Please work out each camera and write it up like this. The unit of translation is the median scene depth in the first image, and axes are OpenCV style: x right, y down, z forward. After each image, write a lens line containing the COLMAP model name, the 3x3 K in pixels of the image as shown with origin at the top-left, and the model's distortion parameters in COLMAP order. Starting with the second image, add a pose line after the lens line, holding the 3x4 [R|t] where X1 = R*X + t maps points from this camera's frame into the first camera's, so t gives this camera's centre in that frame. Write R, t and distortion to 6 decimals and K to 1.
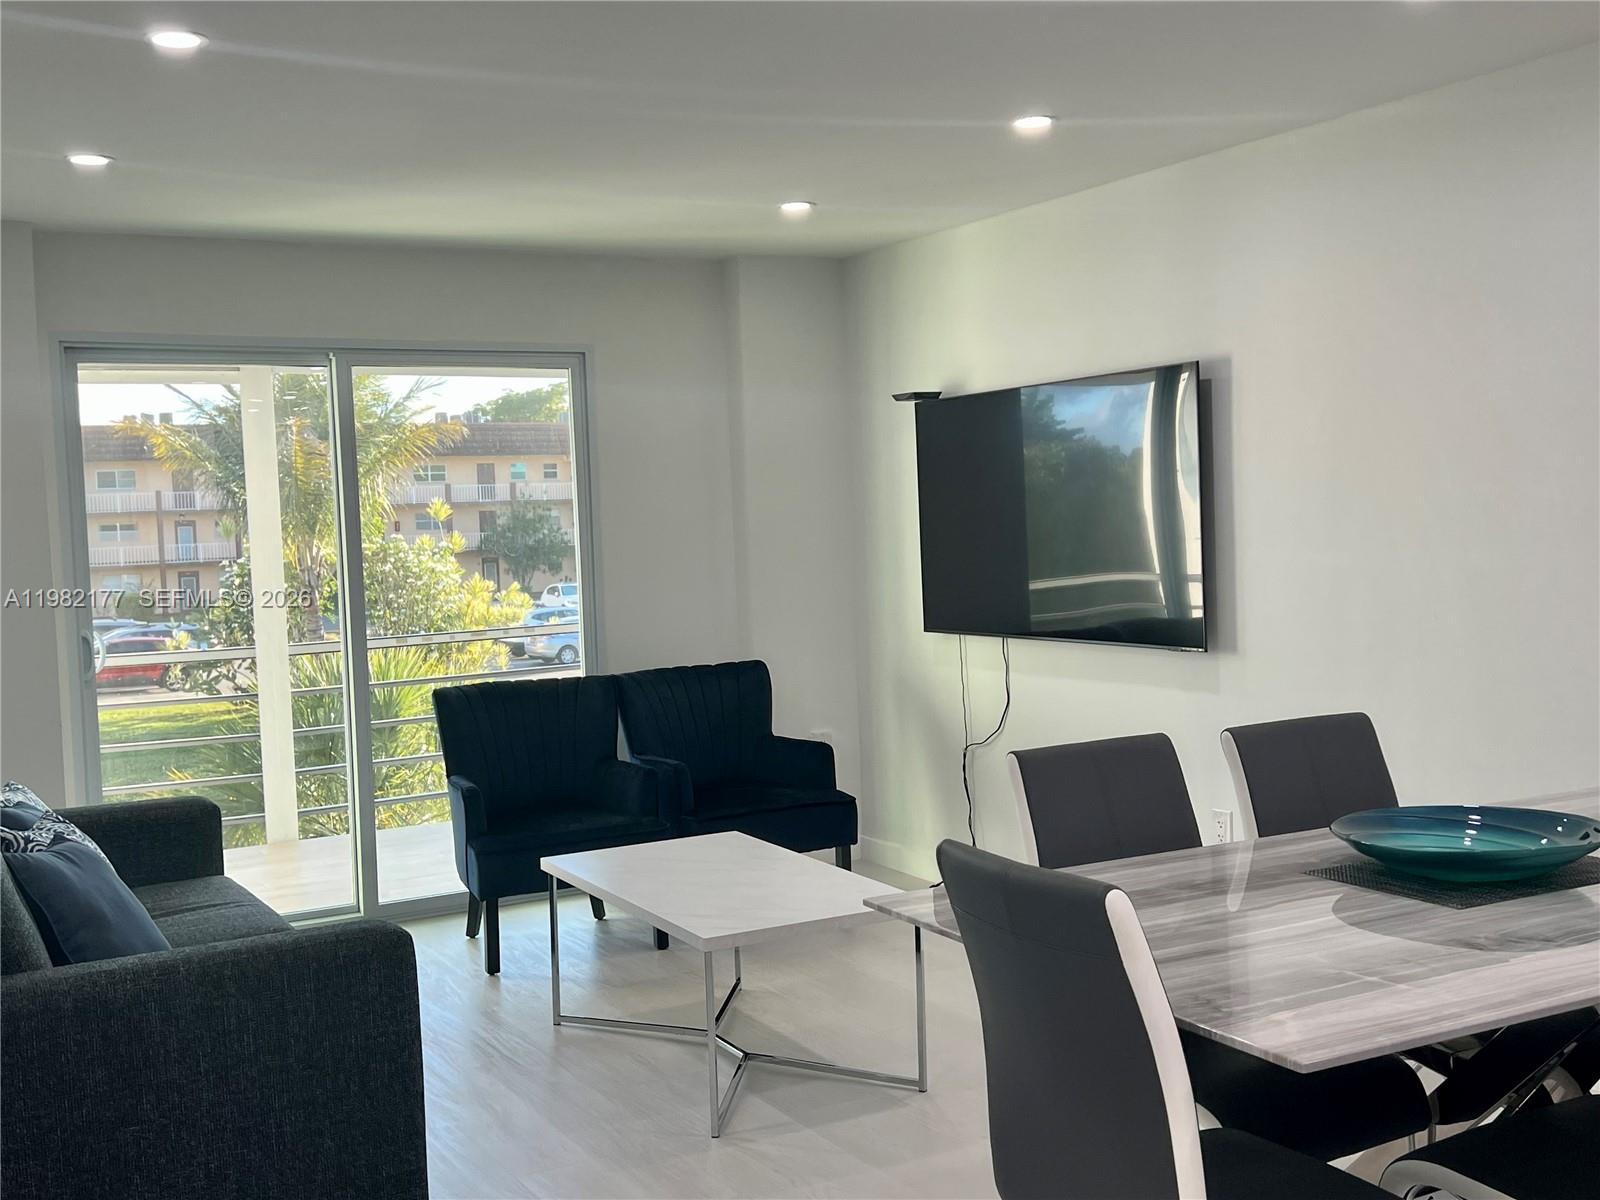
lens RADIAL K [[1719.1, 0, 811.6], [0, 1719.1, 598.4], [0, 0, 1]] dist [0.059315, 0.000000]
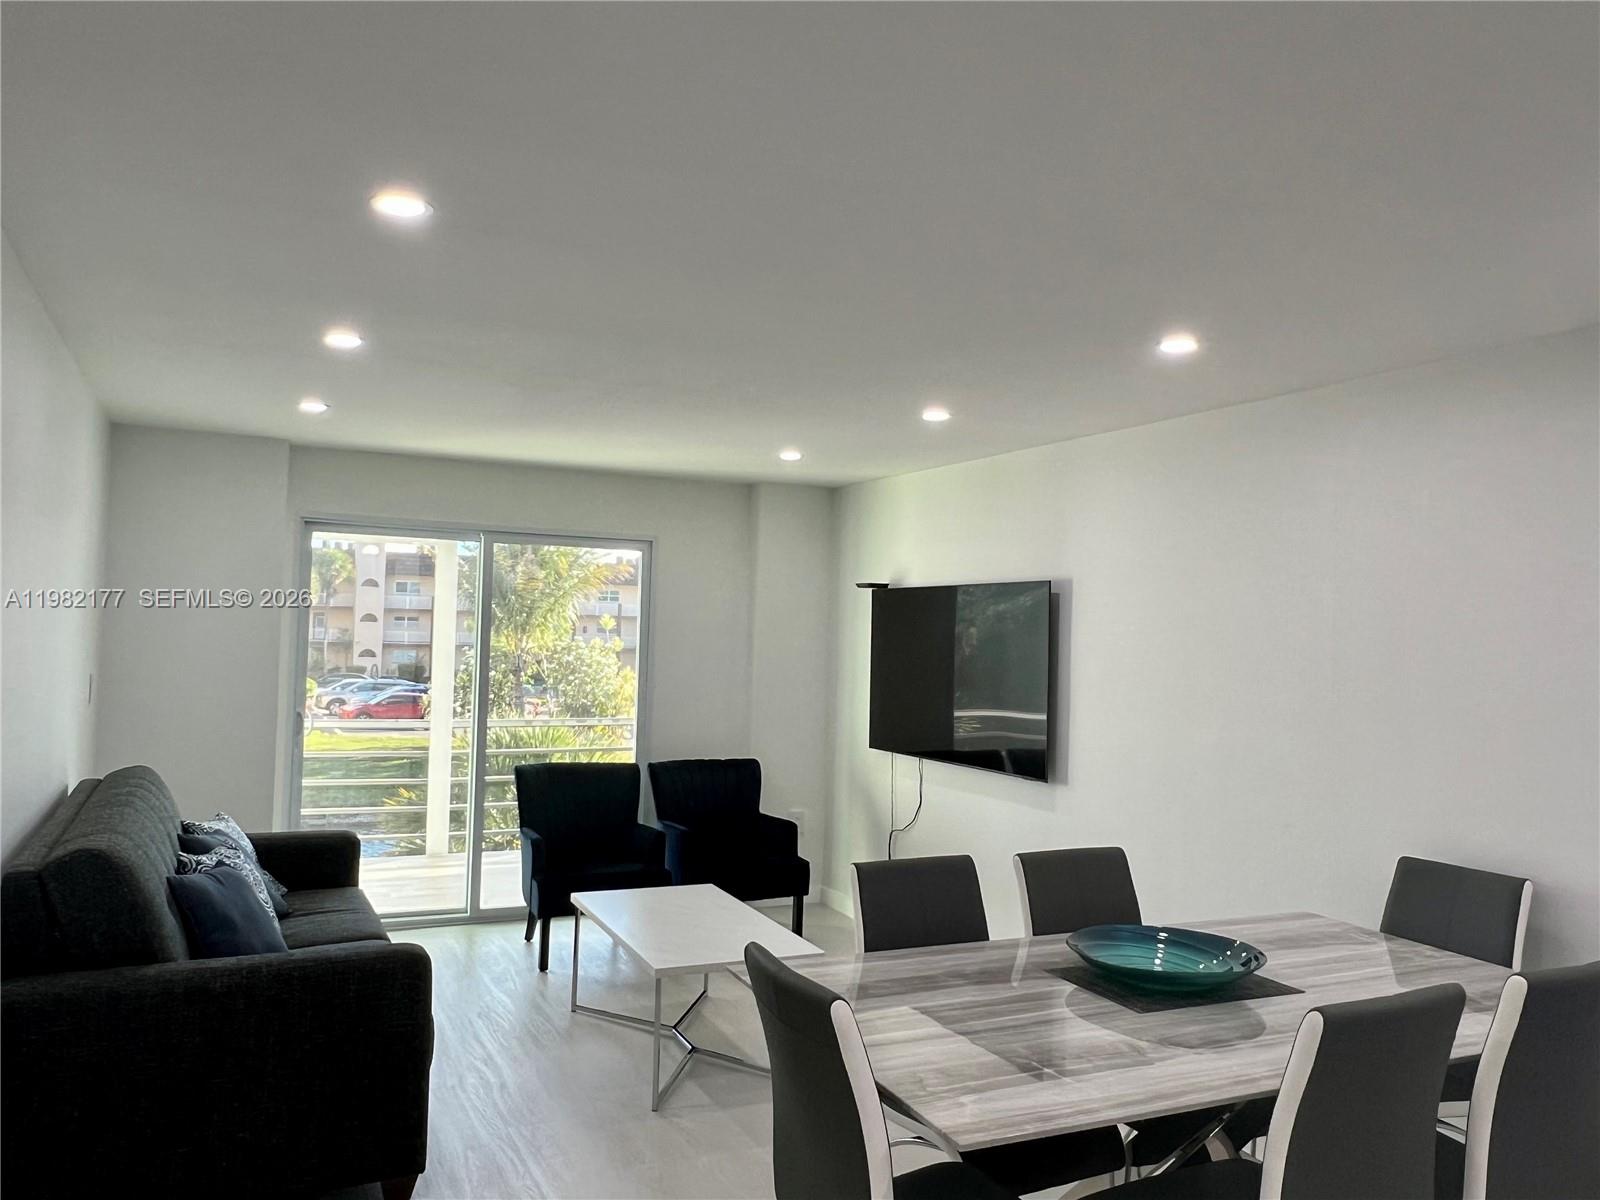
lens RADIAL K [[1169.7, 0, 788.9], [0, 1169.7, 604.7], [0, 0, 1]] dist [0.004526, 0.009189]
pose [[0.995539, 0.065211, -0.068183, 0.064588], [-0.070189, 0.994833, -0.073354, -0.026293], [0.063047, 0.077812, 0.994973, 0.016235]]
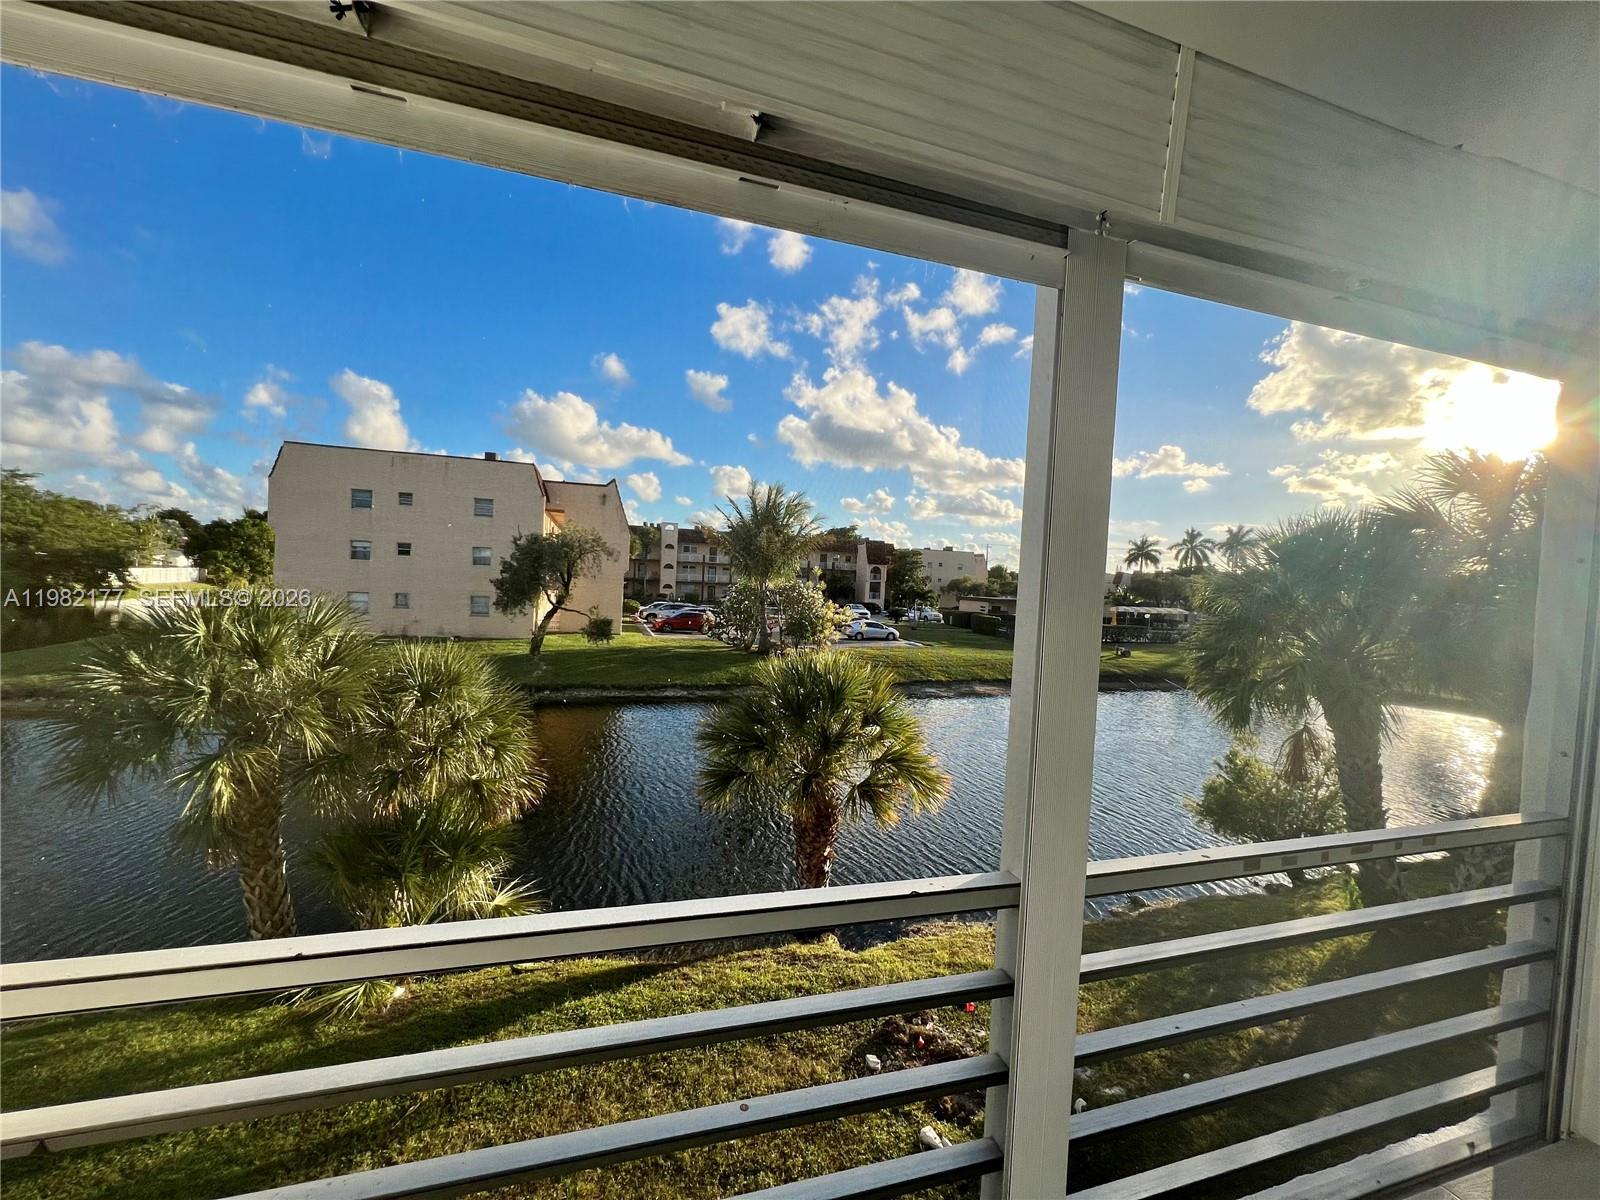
lens RADIAL K [[642.0, 0, 796.4], [0, 642.0, 595.6], [0, 0, 1]] dist [-0.010541, 0.001606]
pose [[0.974107, 0.092782, -0.206174, -0.492812], [-0.096971, 0.995234, -0.010286, -0.055649], [0.204237, 0.030012, 0.978461, 1.149137]]
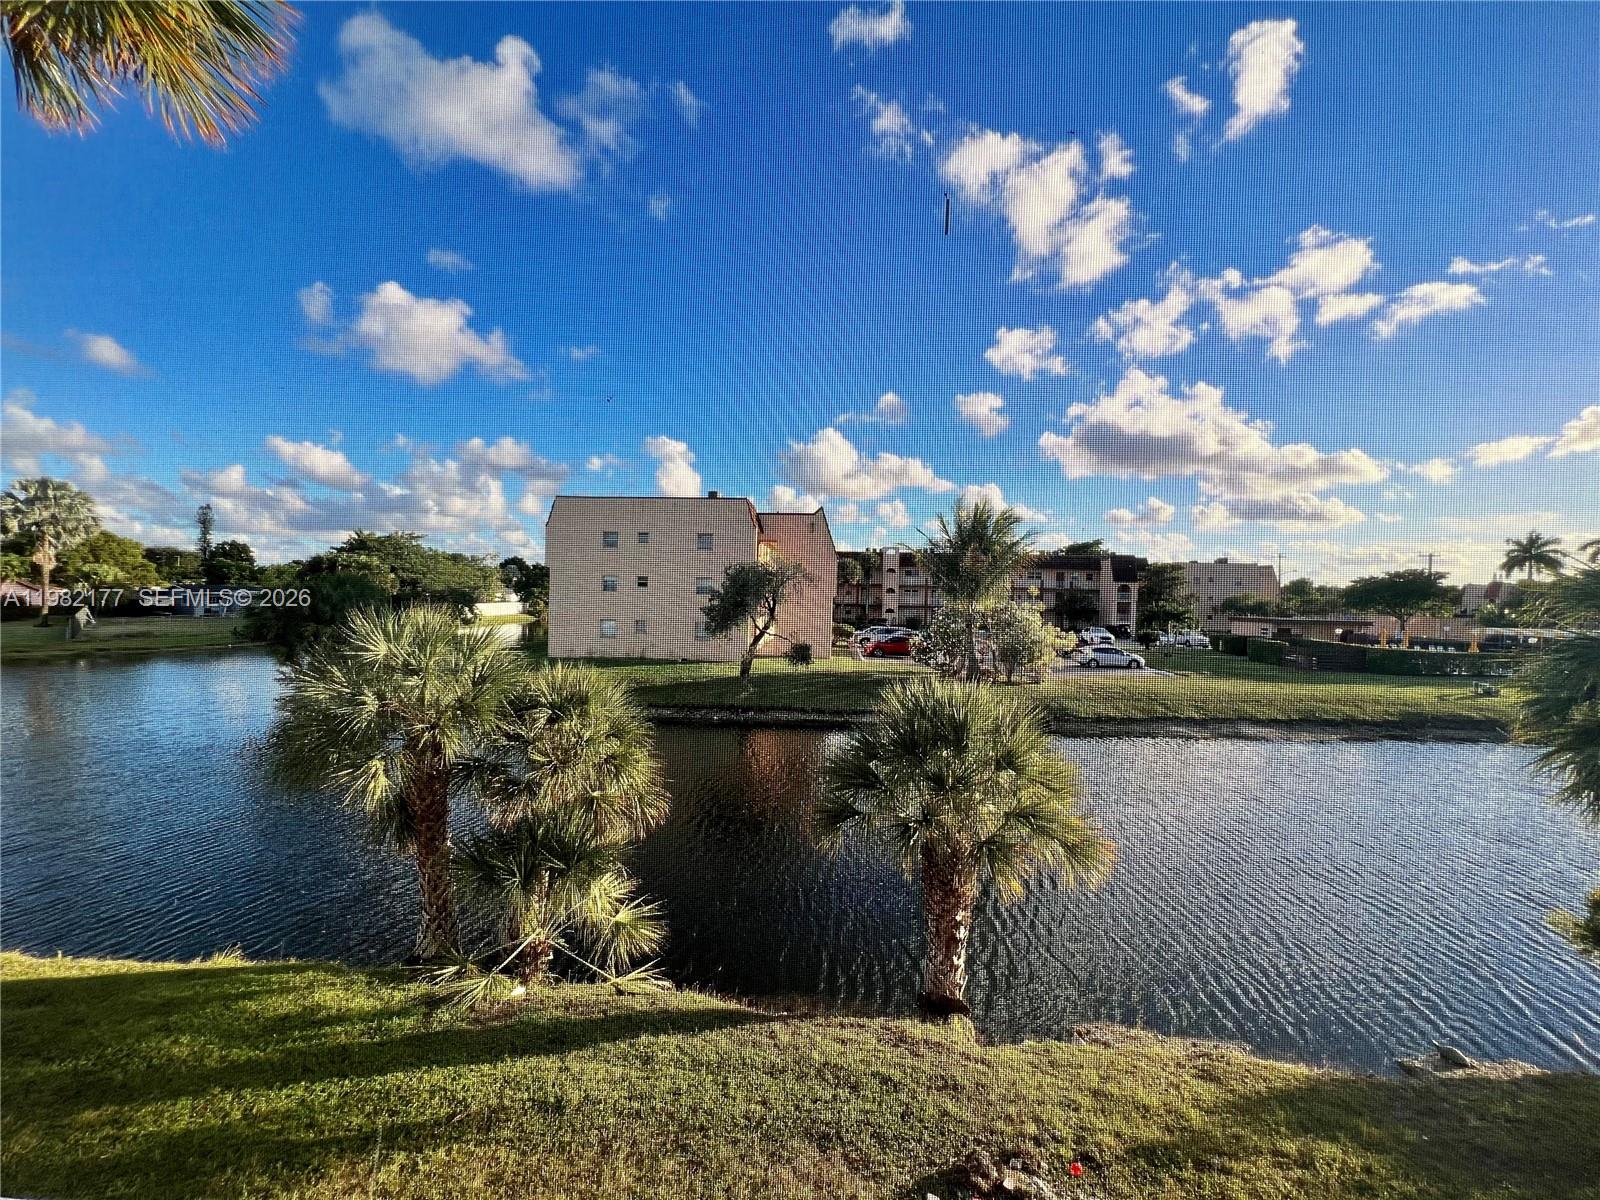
lens RADIAL K [[642.0, 0, 792.6], [0, 642.0, 588.3], [0, 0, 1]] dist [-0.010541, 0.001606]
pose [[0.833802, 0.055393, -0.549278, -0.234254], [-0.083126, 0.996207, -0.025721, -0.079702], [0.545769, 0.067106, 0.835244, 1.405640]]
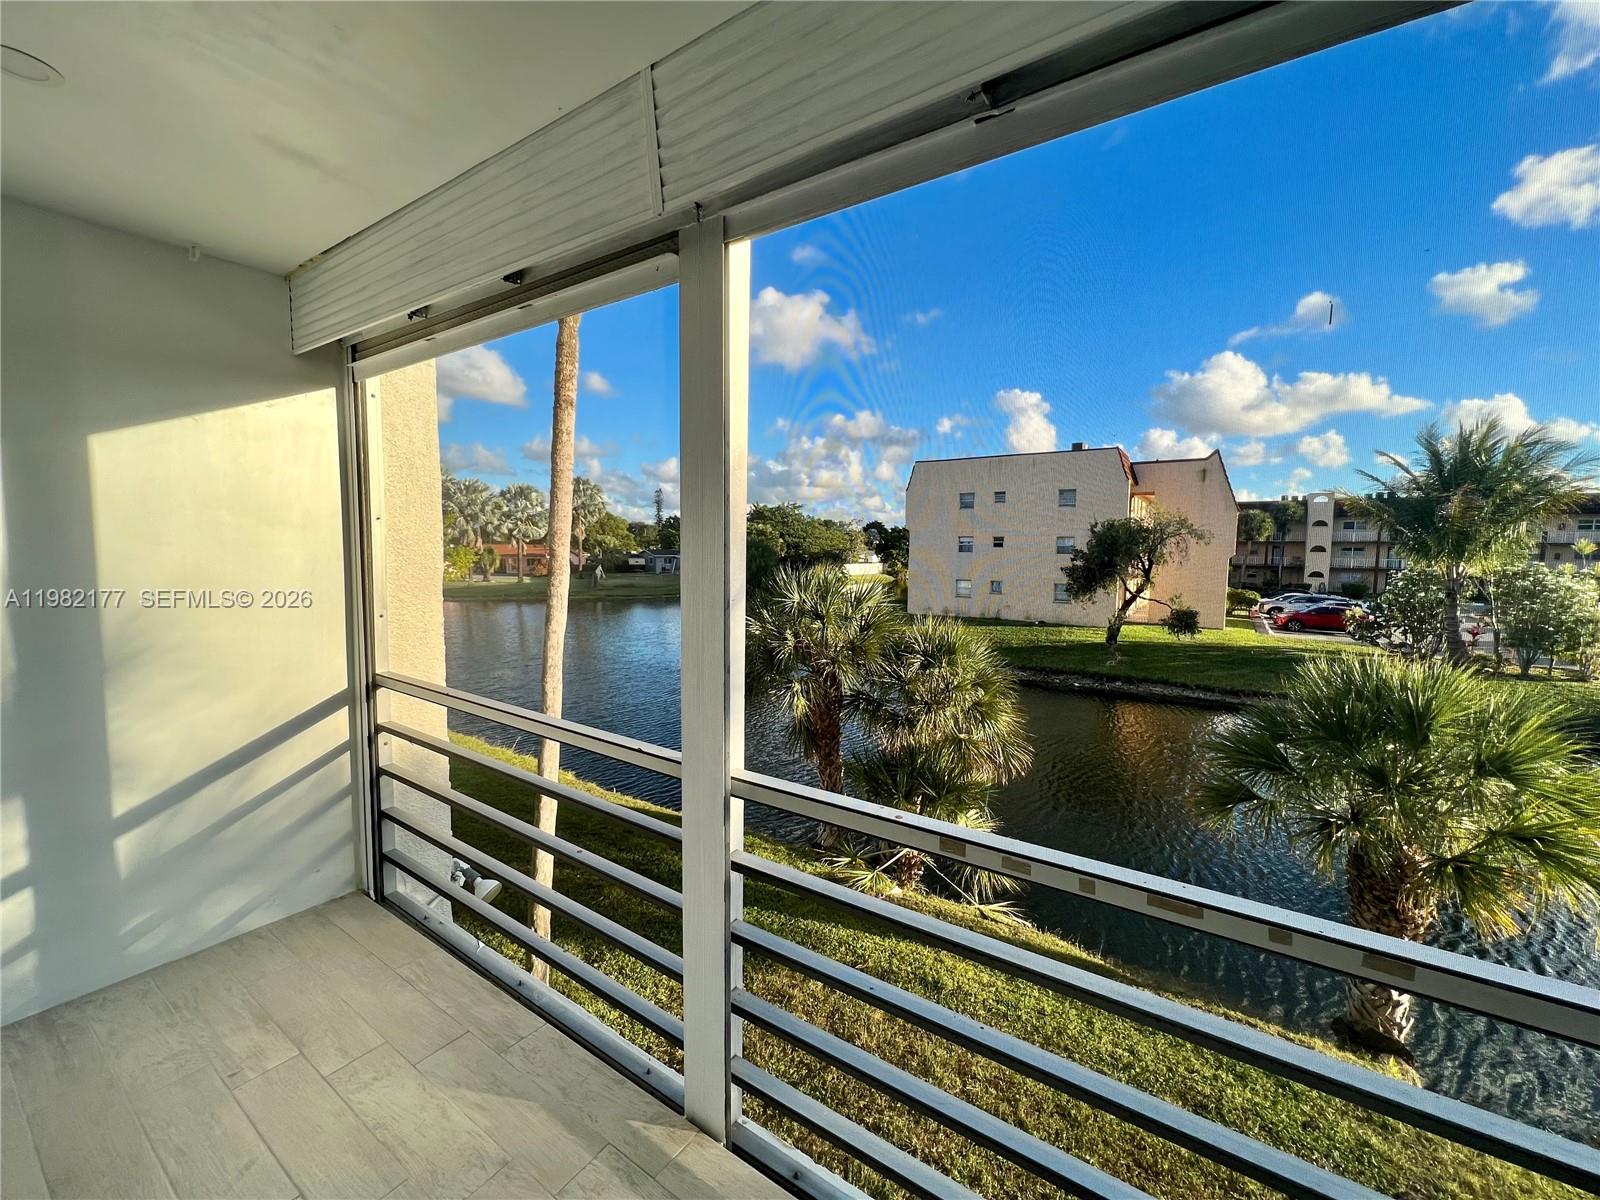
lens RADIAL K [[642.0, 0, 782.9], [0, 642.0, 589.6], [0, 0, 1]] dist [-0.010541, 0.001606]
pose [[0.427559, 0.104494, -0.897928, -0.168480], [-0.074170, 0.994003, 0.080358, -0.069467], [0.900939, 0.032242, 0.432745, 1.285152]]
